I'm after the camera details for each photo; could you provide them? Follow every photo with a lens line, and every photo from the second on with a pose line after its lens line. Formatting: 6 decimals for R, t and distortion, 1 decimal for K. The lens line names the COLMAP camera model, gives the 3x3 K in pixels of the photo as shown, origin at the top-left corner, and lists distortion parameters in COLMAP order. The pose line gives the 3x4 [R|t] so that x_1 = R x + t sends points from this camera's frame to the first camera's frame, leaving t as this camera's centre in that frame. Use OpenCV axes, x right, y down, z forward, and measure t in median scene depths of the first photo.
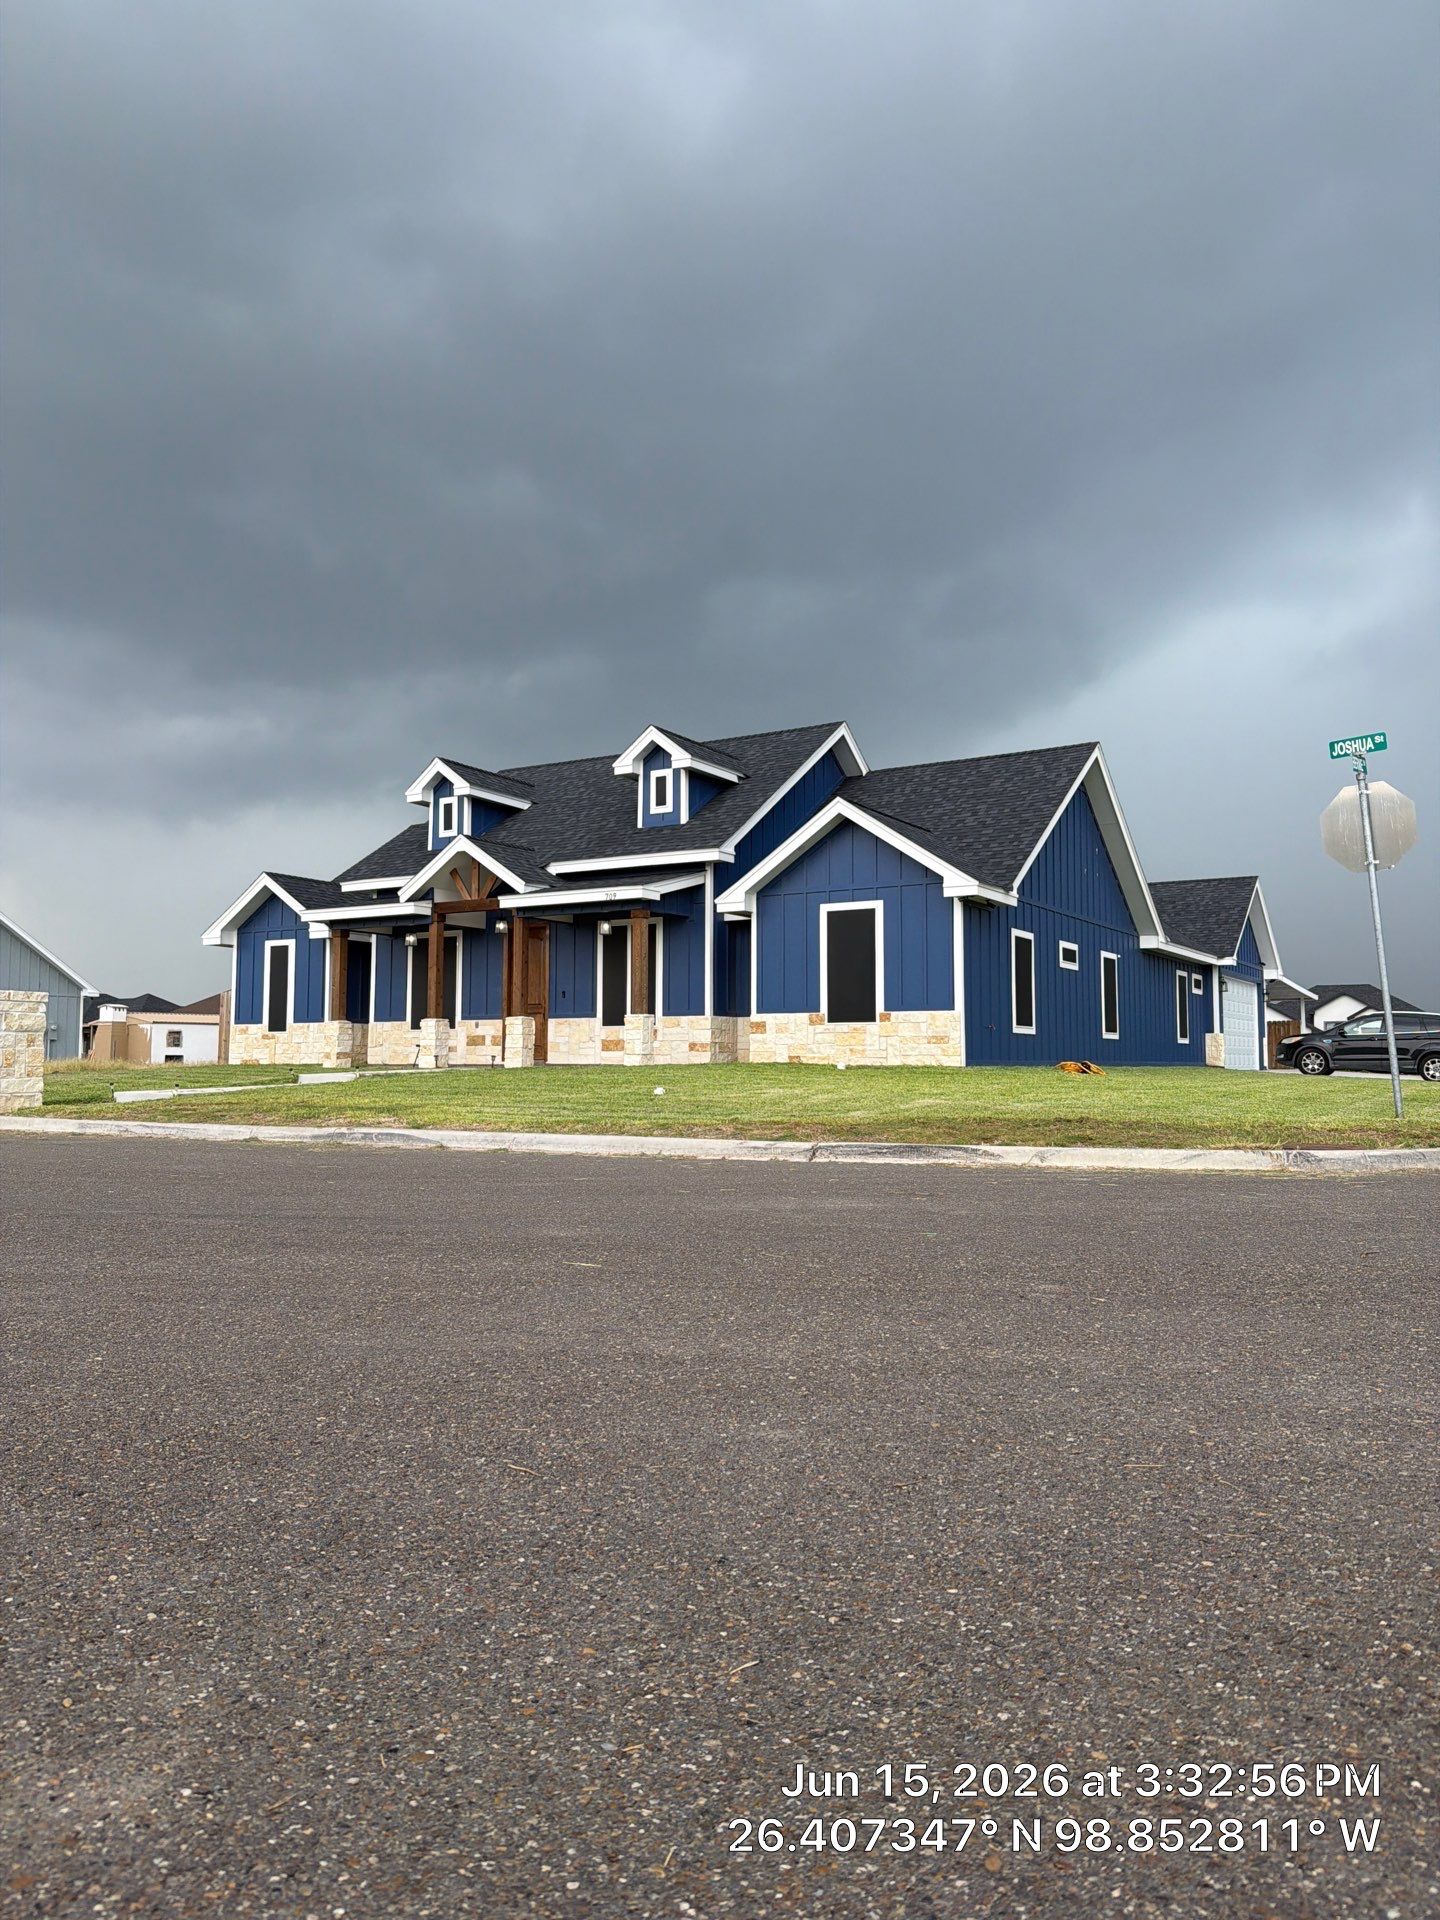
lens RADIAL K [[1369.9, 0, 743.8], [0, 1369.9, 959.5], [0, 0, 1]] dist [0.091916, -0.106117]
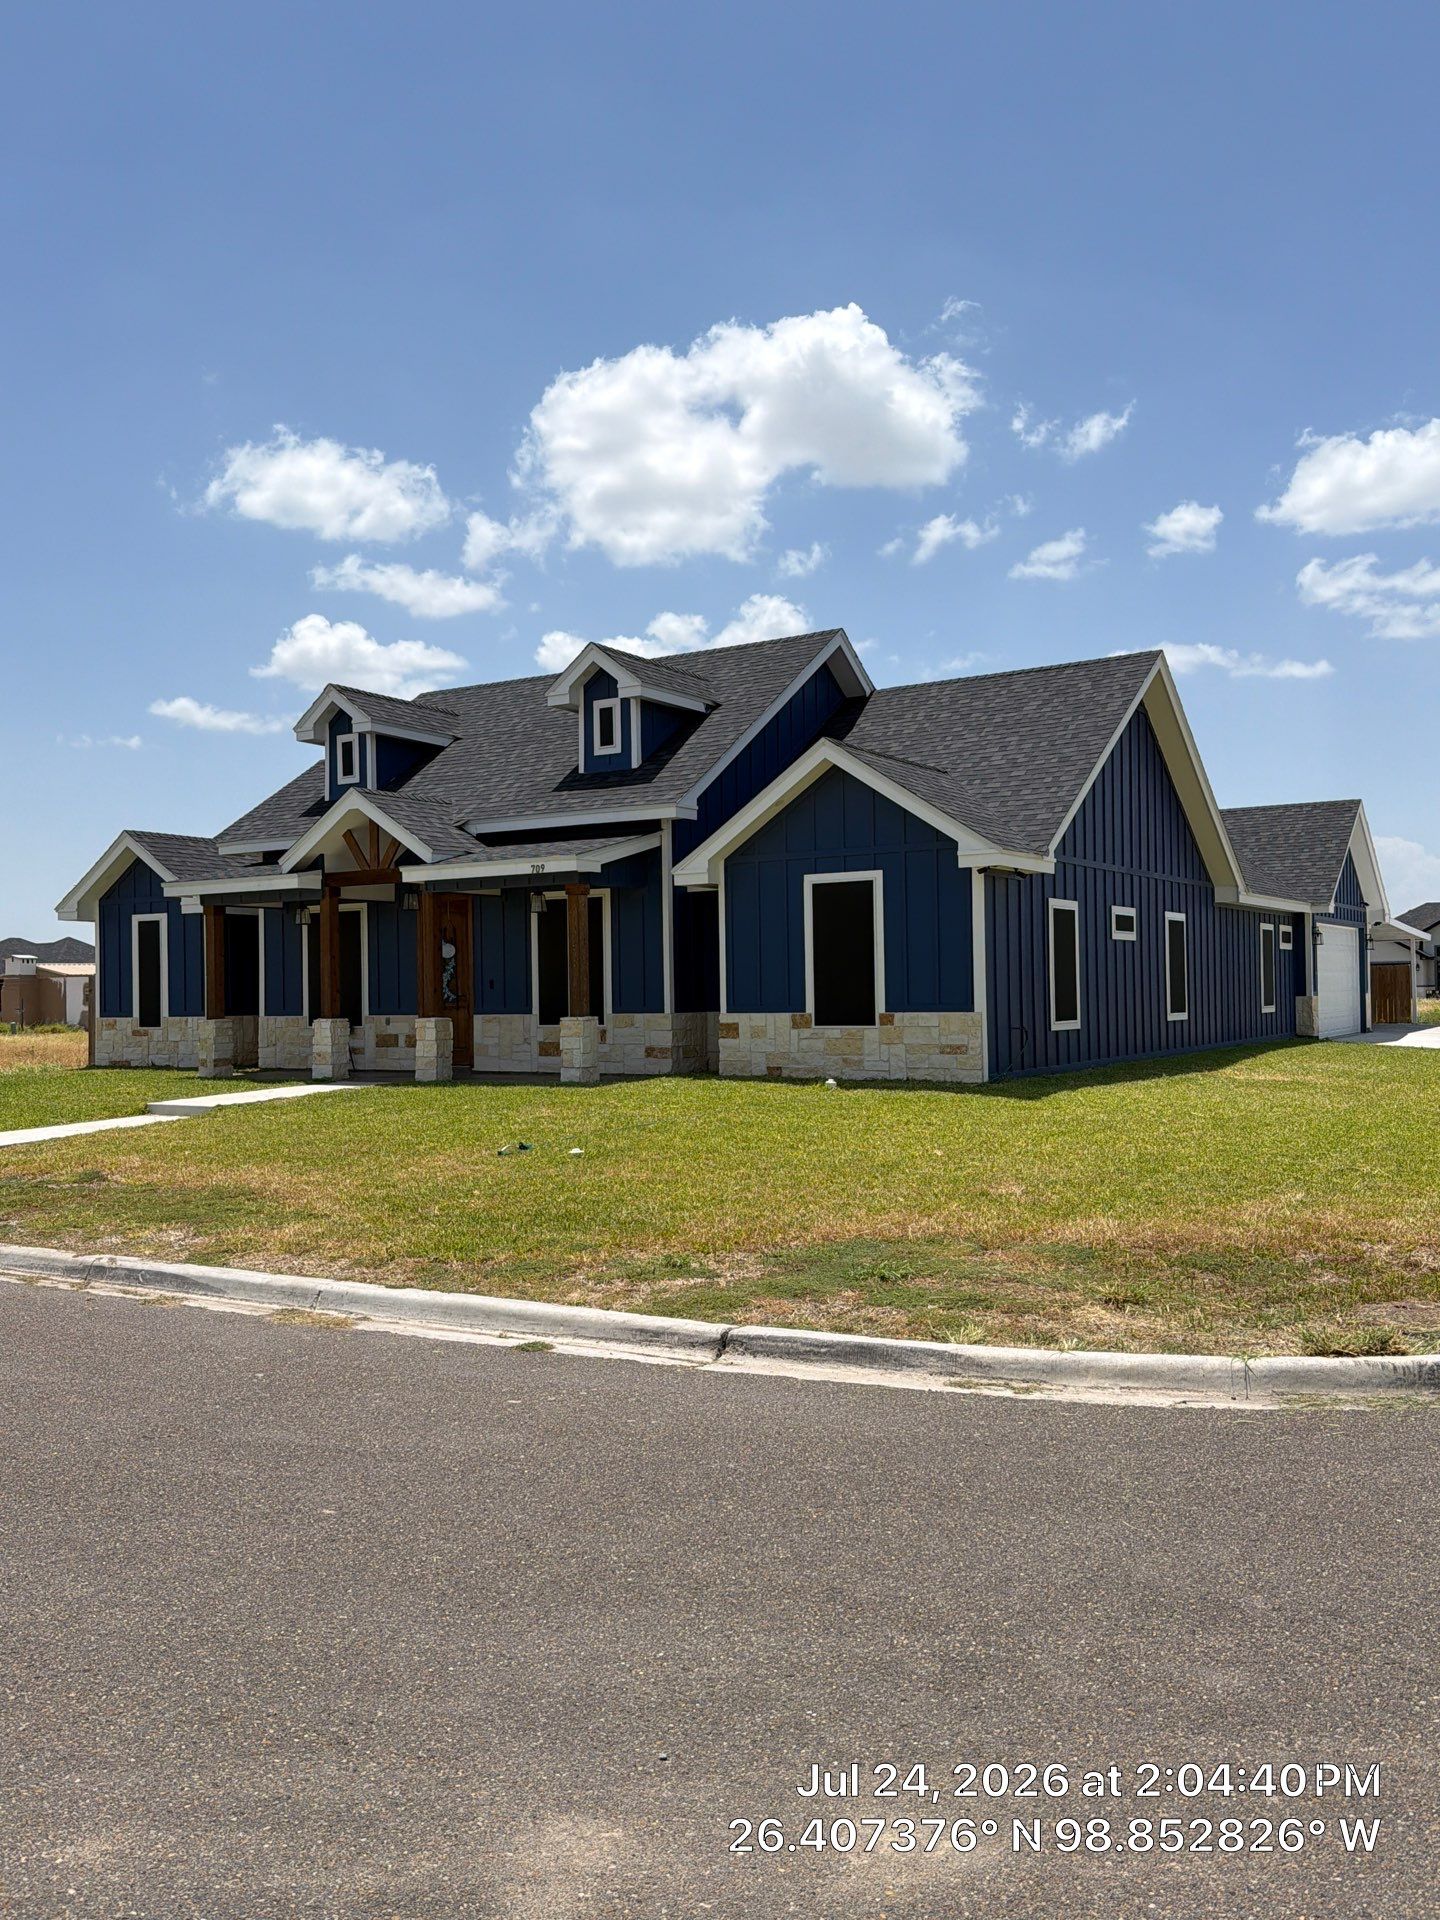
lens RADIAL K [[1557.3, 0, 742.1], [0, 1557.3, 972.1], [0, 0, 1]] dist [0.112299, -0.145955]
pose [[0.999729, -0.017555, -0.015297, 0.029800], [0.018499, 0.997783, 0.063936, -0.038225], [0.014140, -0.064201, 0.997837, 0.093746]]
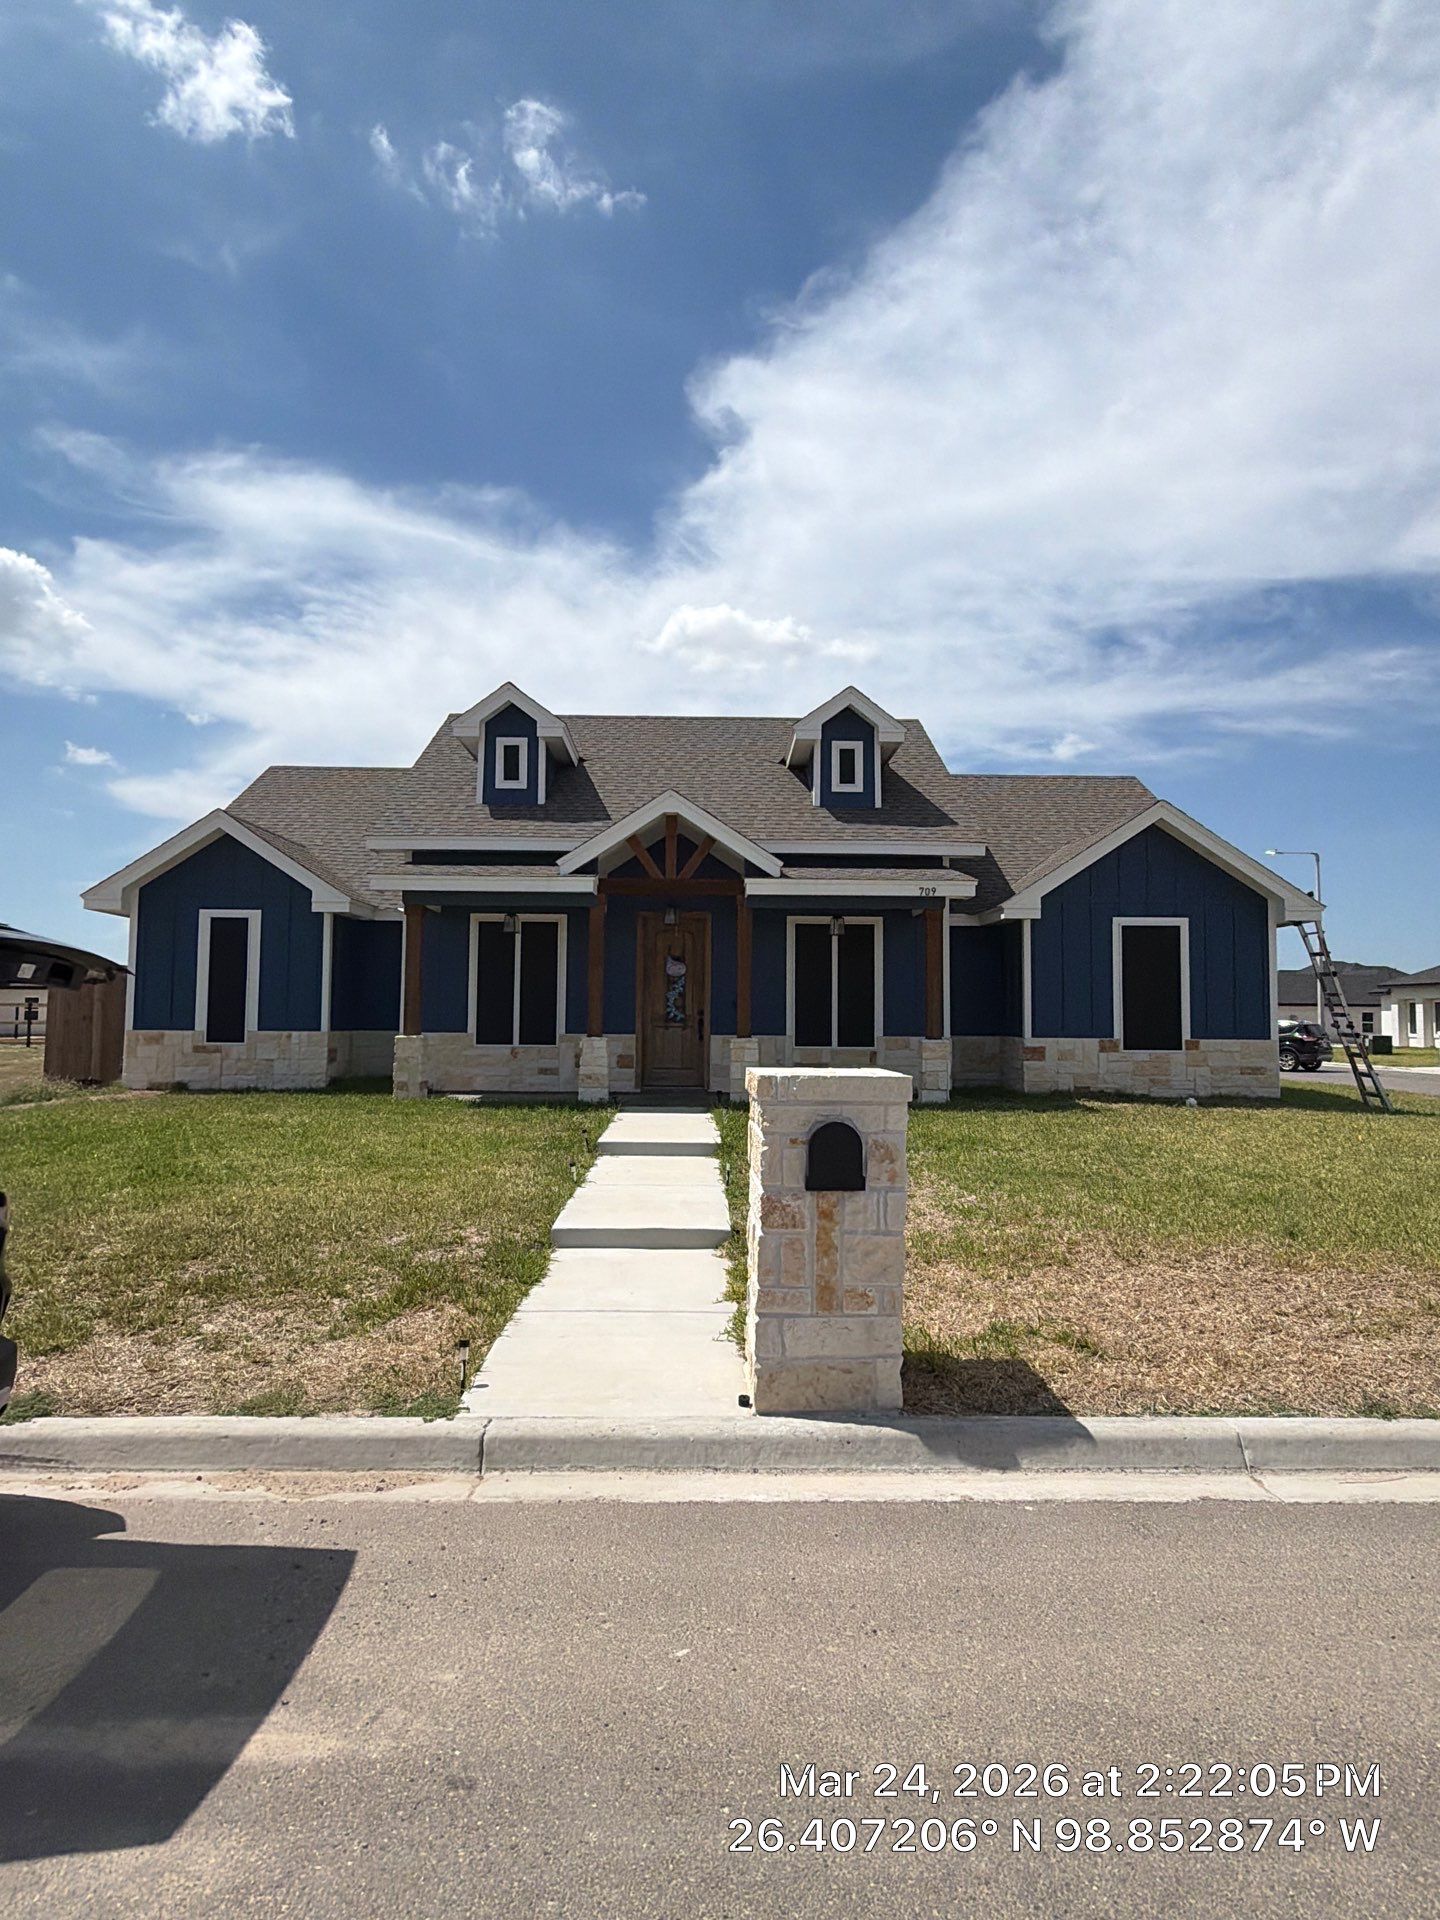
lens RADIAL K [[1120.0, 0, 731.9], [0, 1120.0, 948.0], [0, 0, 1]] dist [-0.015054, -0.000015]
pose [[0.848564, 0.040740, 0.527522, -0.487489], [-0.046751, 0.998905, -0.001941, -0.006438], [-0.527023, -0.023015, 0.849539, 0.458700]]
